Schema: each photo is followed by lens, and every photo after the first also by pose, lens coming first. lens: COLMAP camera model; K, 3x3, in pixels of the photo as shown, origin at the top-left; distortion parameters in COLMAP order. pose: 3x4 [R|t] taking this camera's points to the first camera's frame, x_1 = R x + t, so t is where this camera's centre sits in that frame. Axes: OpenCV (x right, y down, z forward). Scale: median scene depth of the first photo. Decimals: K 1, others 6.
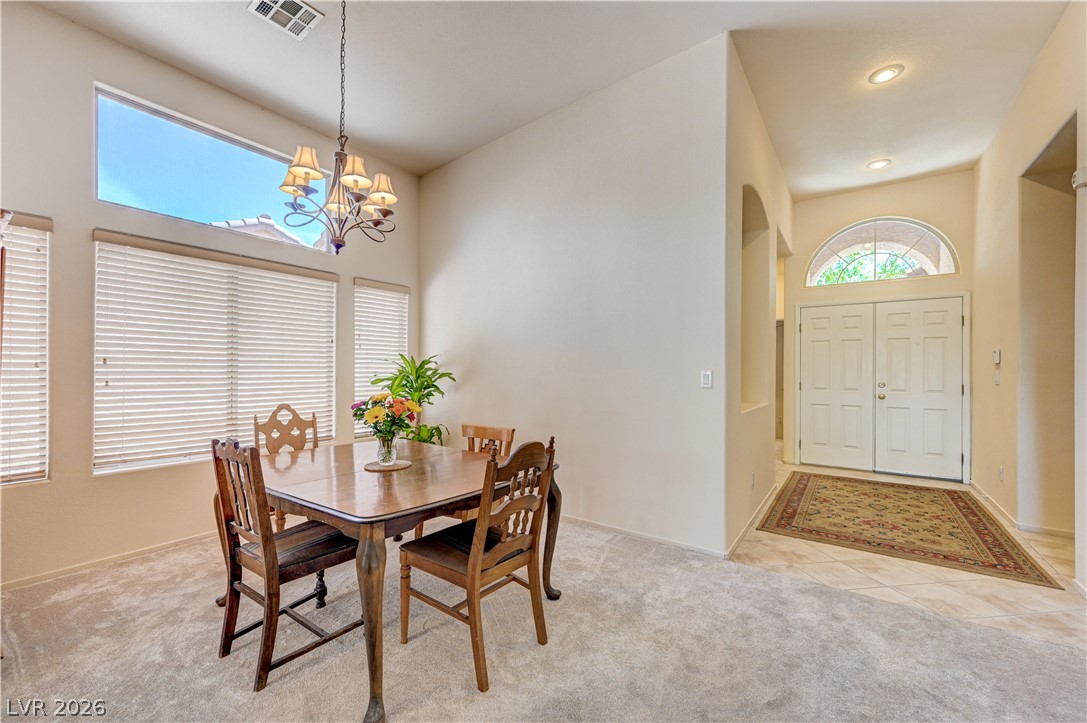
lens RADIAL K [[439.5, 0, 545.2], [0, 439.5, 370.8], [0, 0, 1]] dist [0.001676, 0.000214]
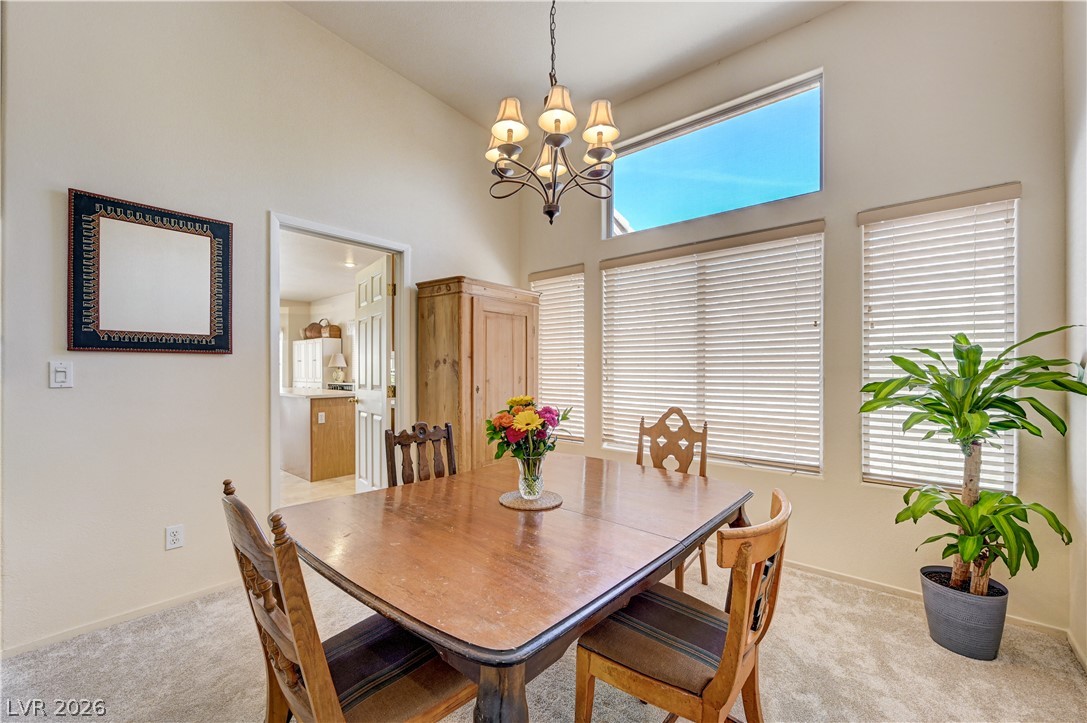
lens RADIAL K [[439.5, 0, 545.2], [0, 439.5, 370.8], [0, 0, 1]] dist [0.001676, 0.000214]
pose [[-0.075085, -0.000667, -0.997177, 0.261489], [-0.000479, 1.000000, -0.000633, 0.006557], [0.997177, 0.000430, -0.075085, 0.804952]]
